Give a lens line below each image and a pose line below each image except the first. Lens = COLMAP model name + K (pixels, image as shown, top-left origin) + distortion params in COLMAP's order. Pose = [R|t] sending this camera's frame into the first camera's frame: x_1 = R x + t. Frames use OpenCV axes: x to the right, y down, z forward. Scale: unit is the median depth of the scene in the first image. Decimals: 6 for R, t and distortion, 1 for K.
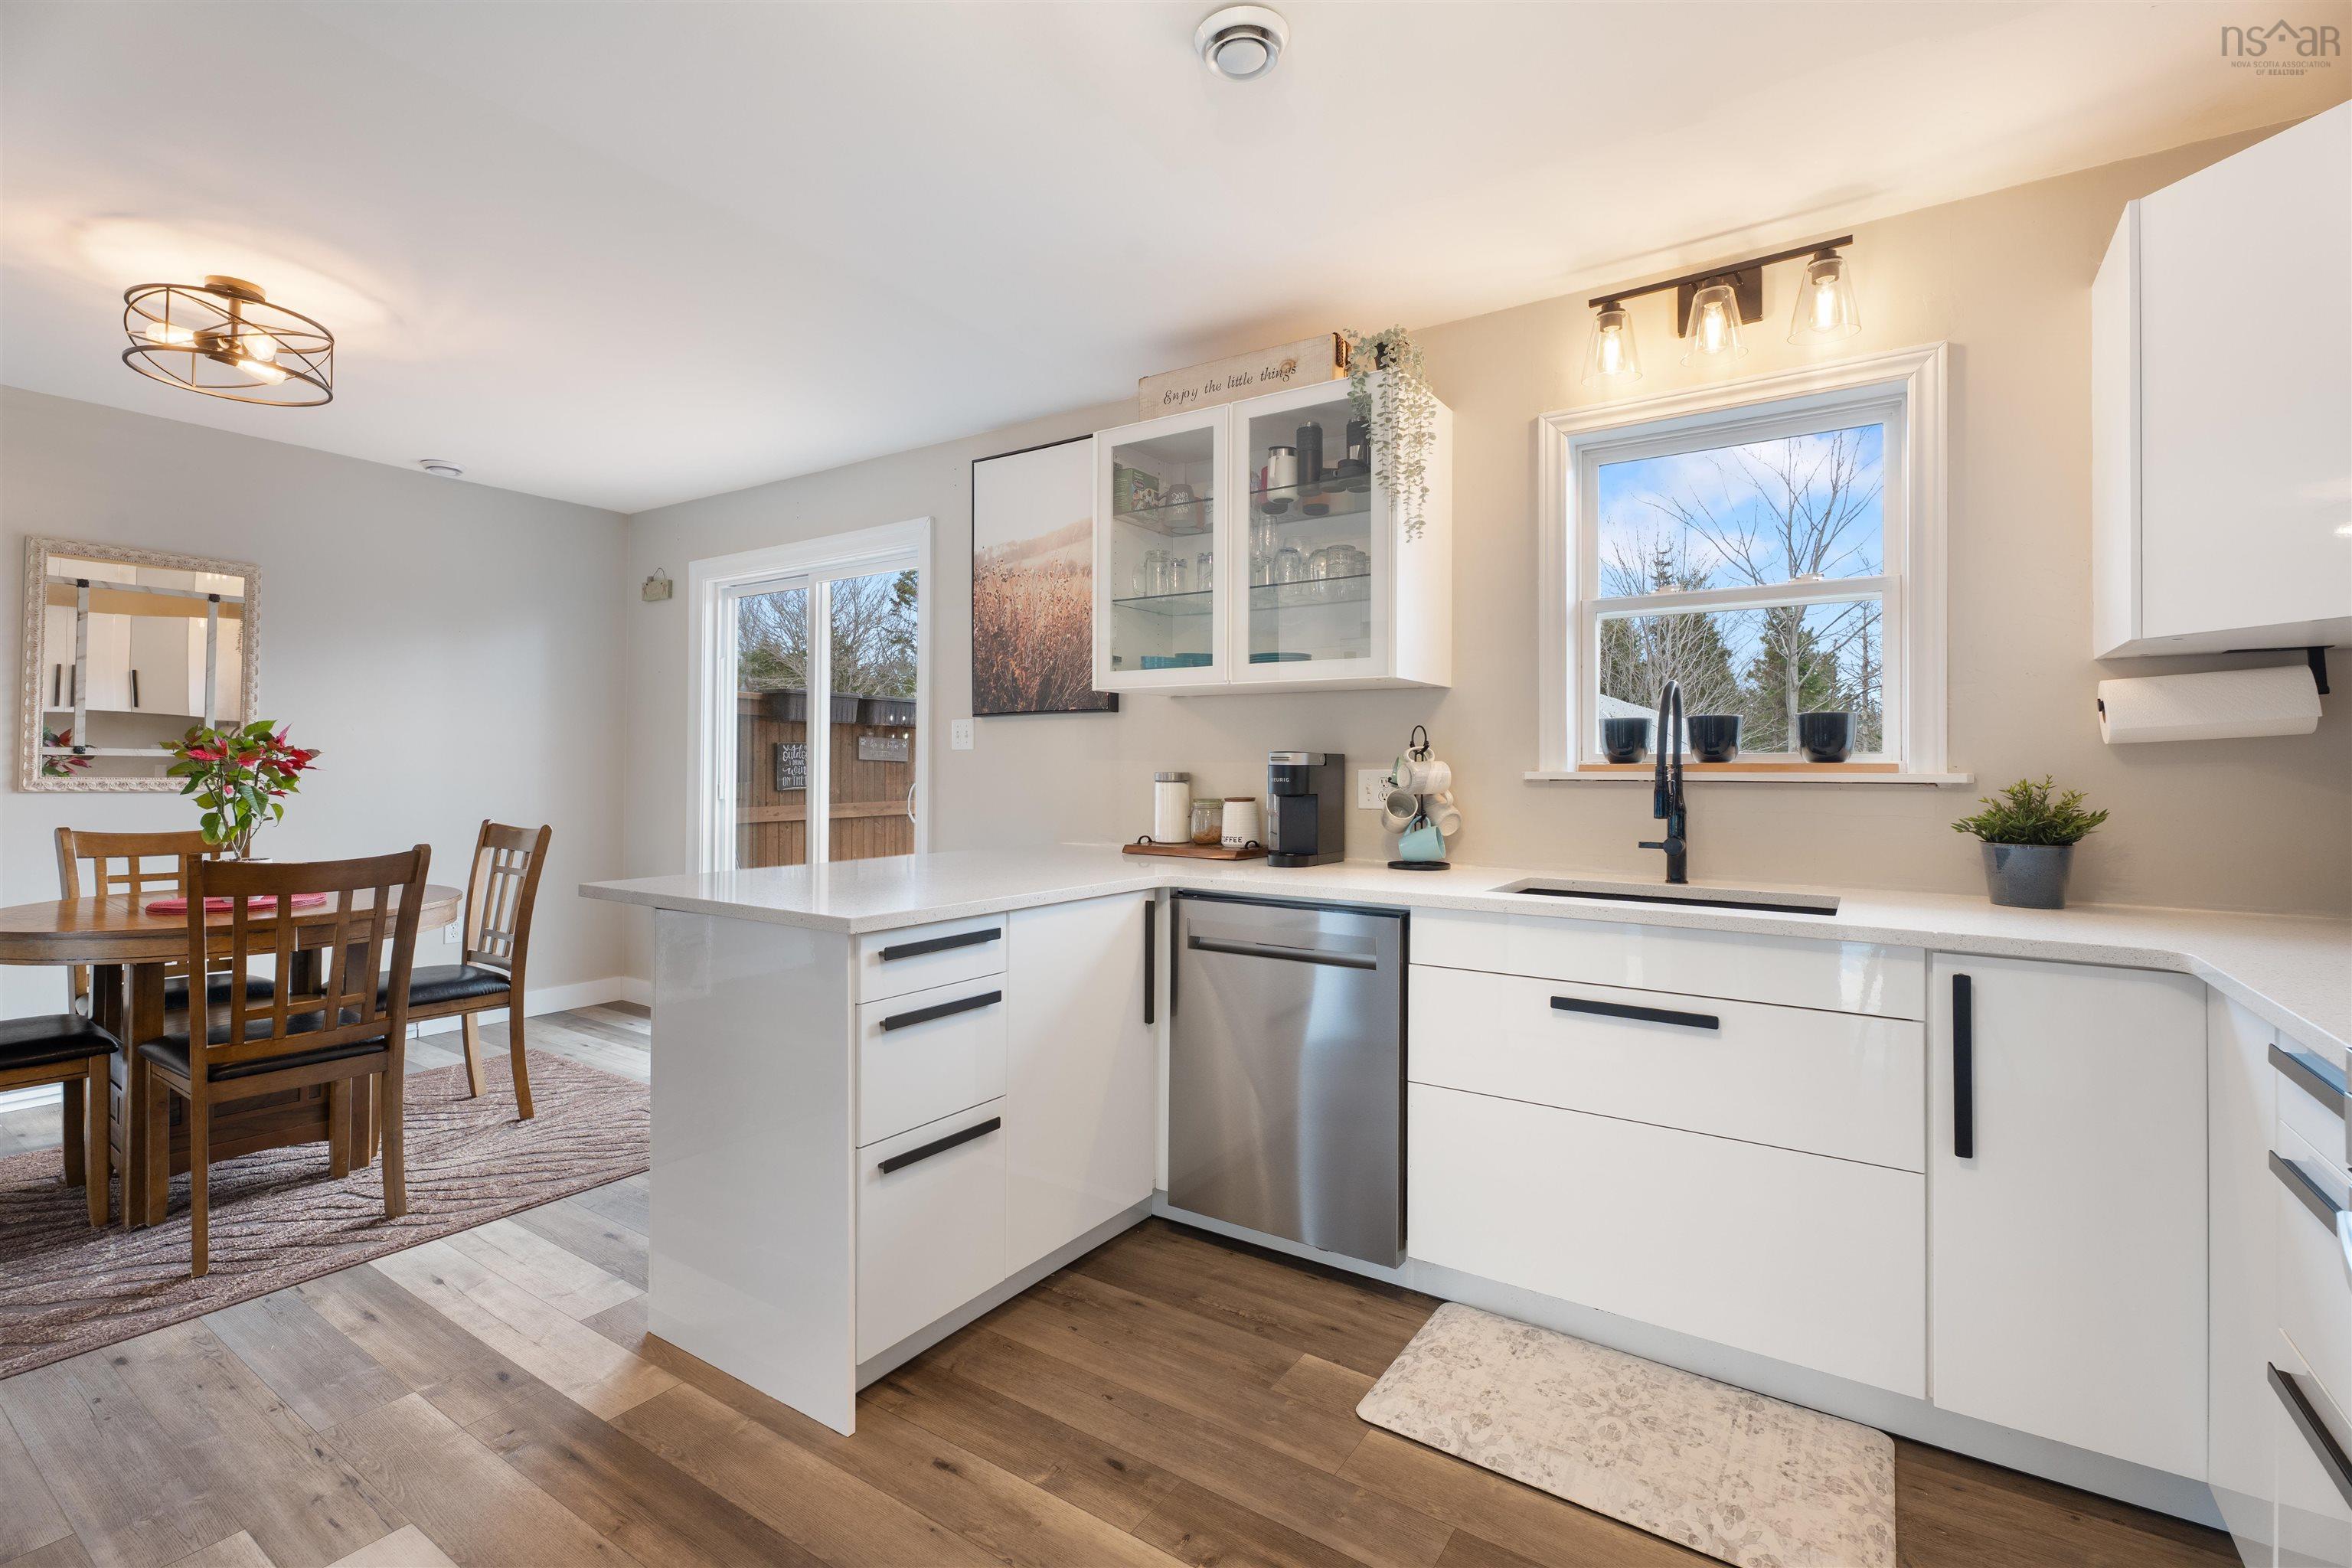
lens RADIAL K [[1046.6, 0, 1154.3], [0, 1046.6, 761.0], [0, 0, 1]] dist [0.005943, -0.002312]
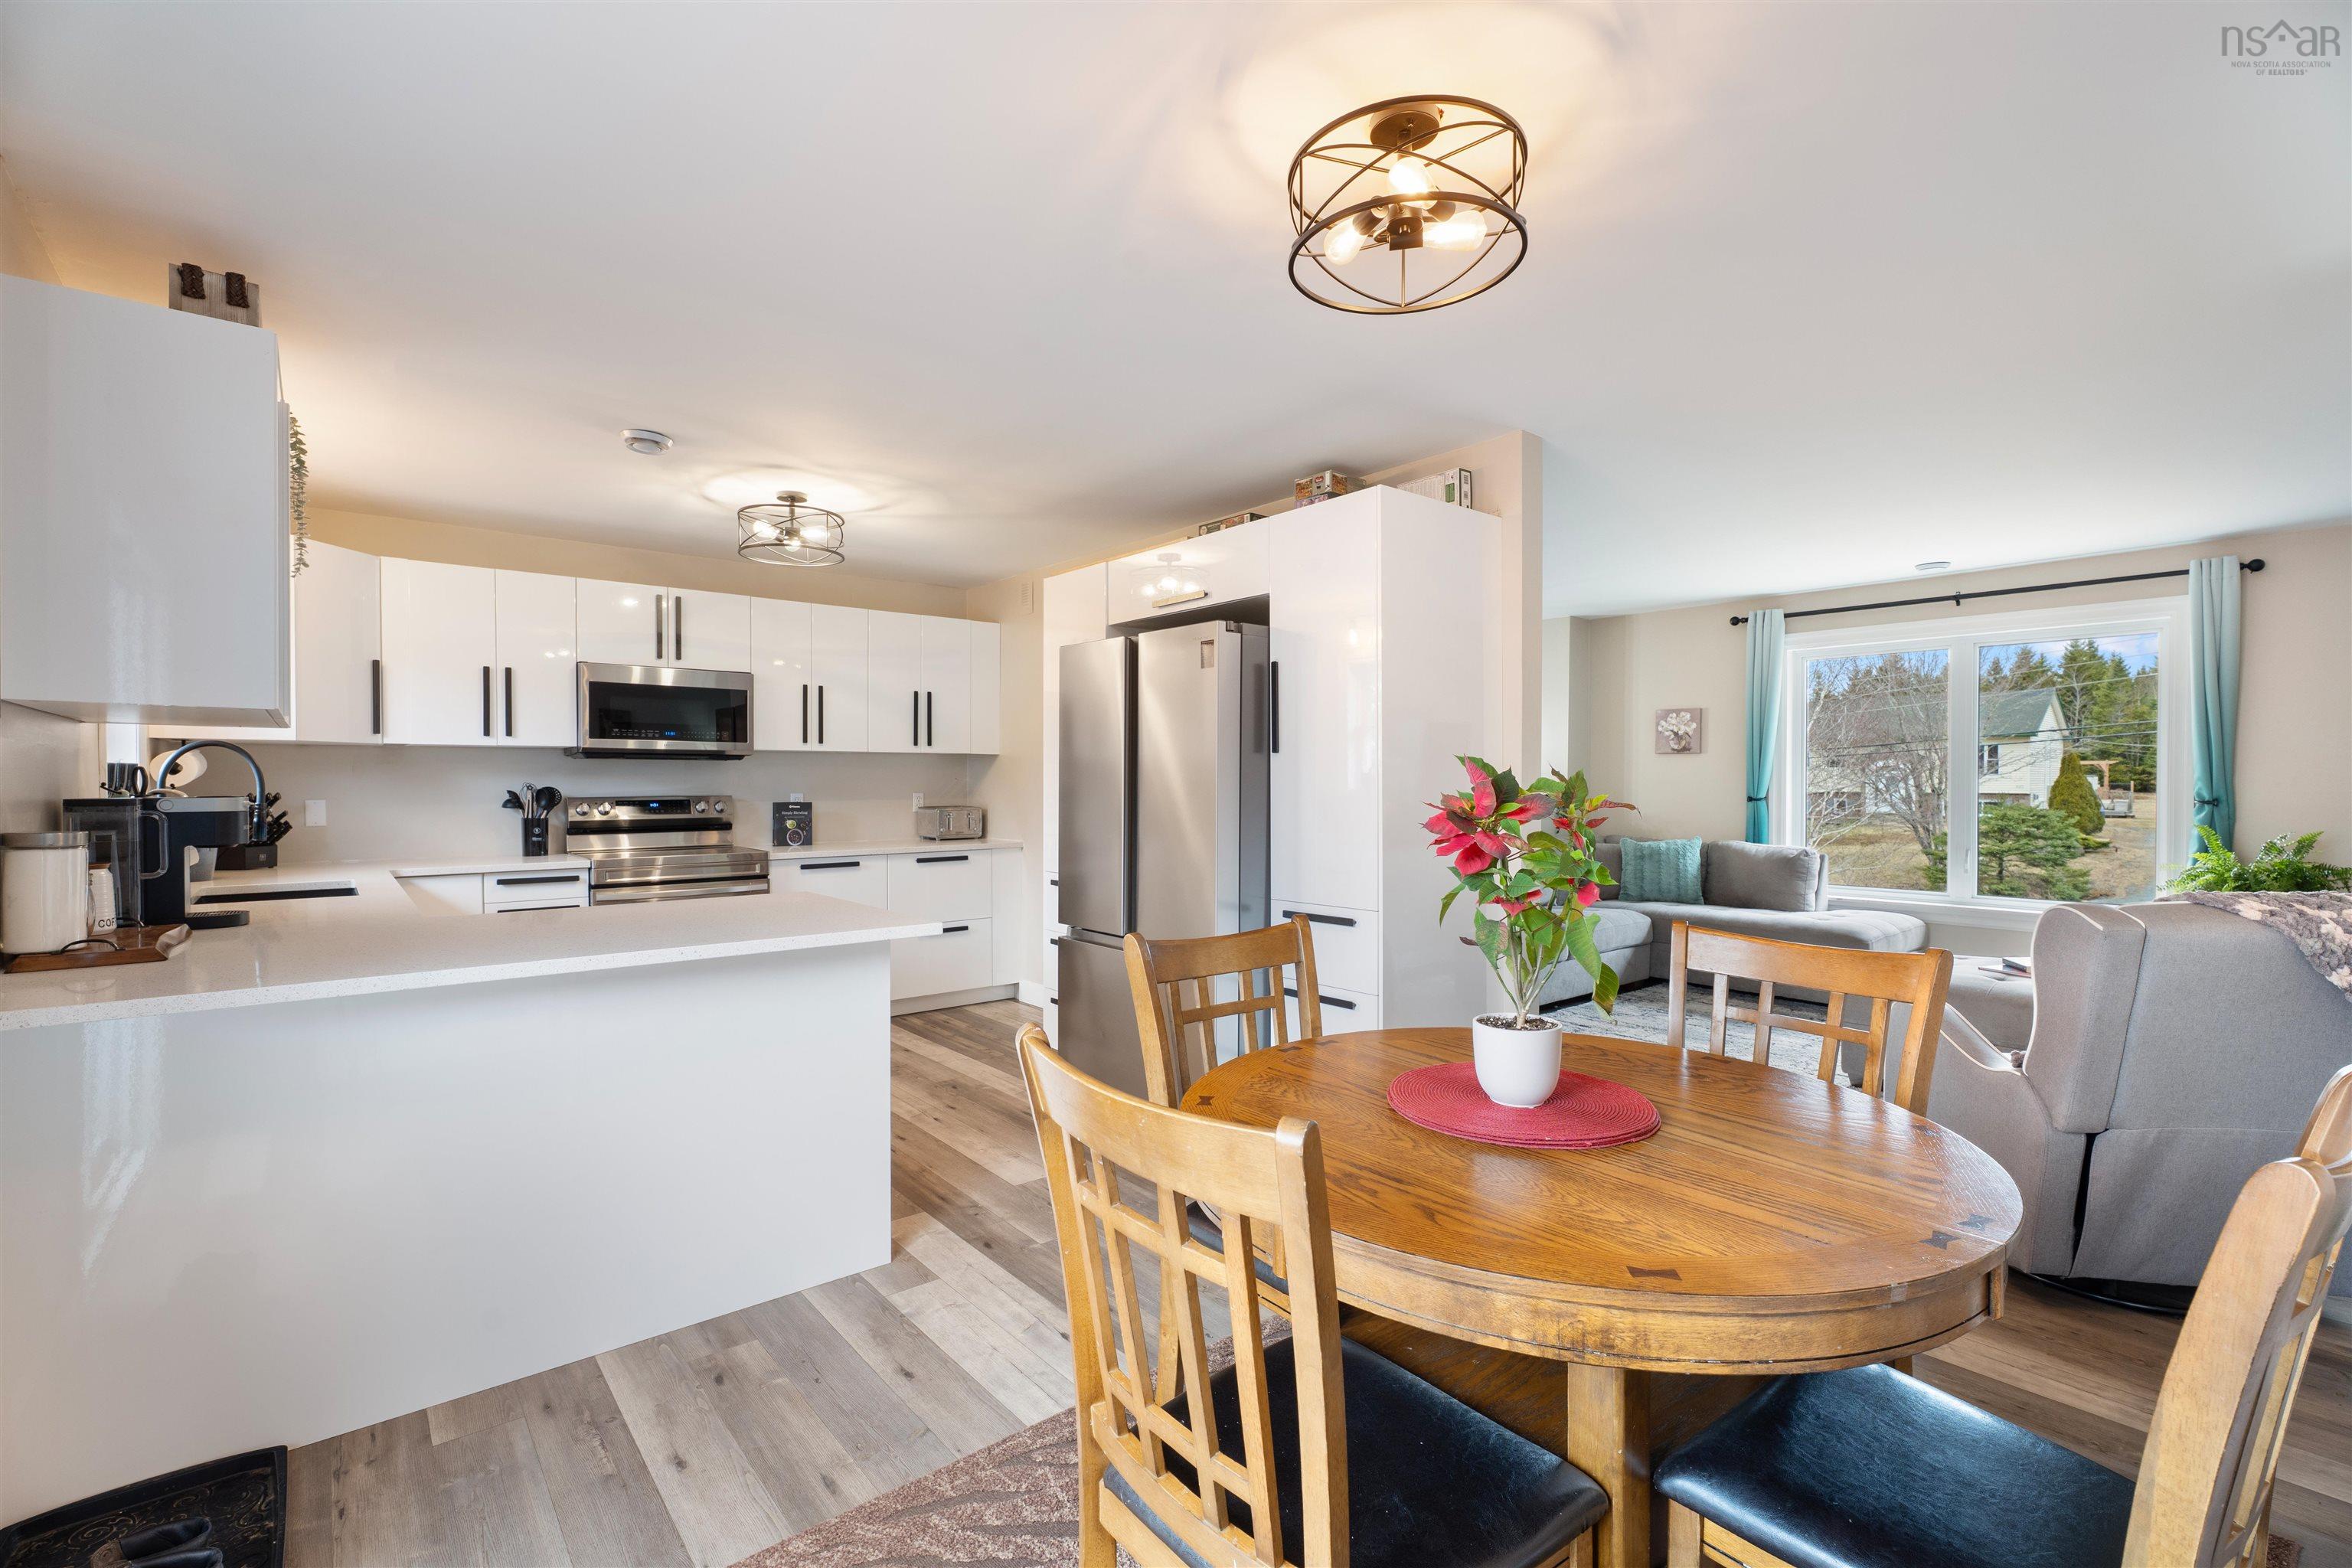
lens RADIAL K [[1046.6, 0, 1177.1], [0, 1046.6, 798.3], [0, 0, 1]] dist [0.005943, -0.002312]
pose [[-0.961990, -0.011908, 0.272823, -0.831614], [-0.009326, 0.999899, 0.010758, -0.022001], [-0.272924, 0.007805, -0.962004, 1.527760]]
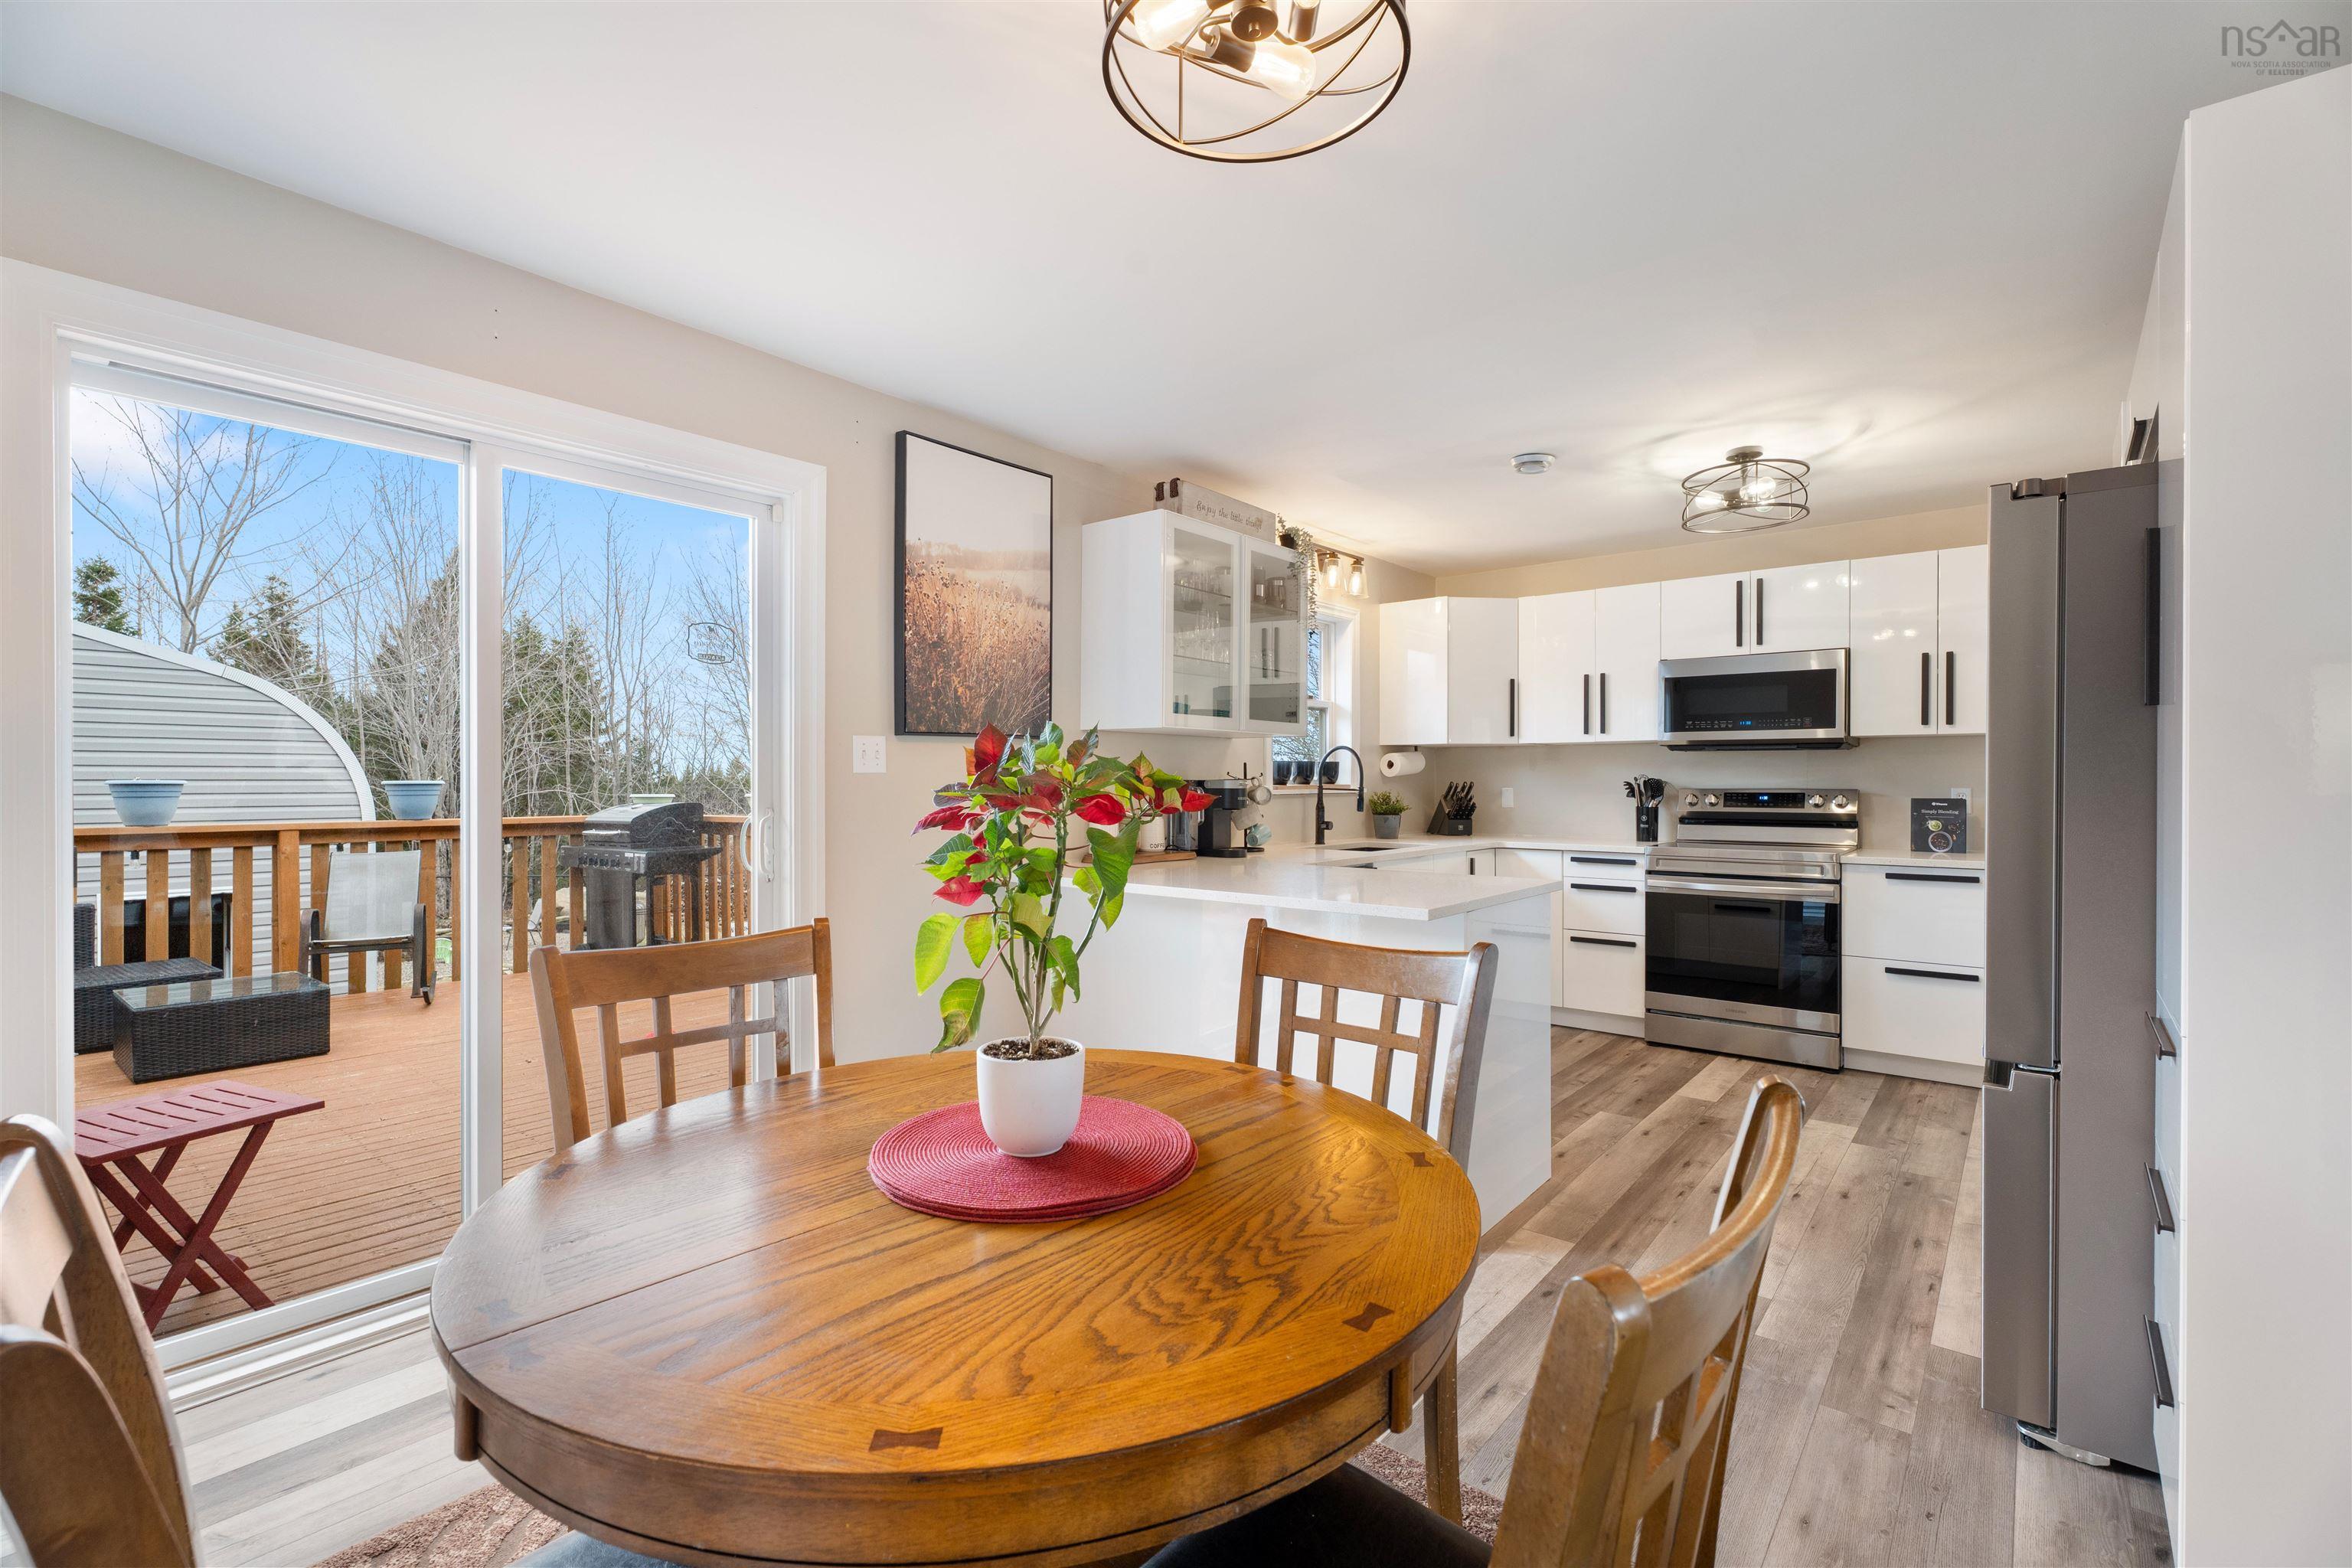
lens RADIAL K [[1046.6, 0, 1173.0], [0, 1046.6, 788.6], [0, 0, 1]] dist [0.005943, -0.002312]
pose [[0.091625, -0.015602, 0.995671, -1.261721], [-0.008523, 0.999828, 0.016451, -0.018112], [-0.995757, -0.009993, 0.091476, 0.891684]]
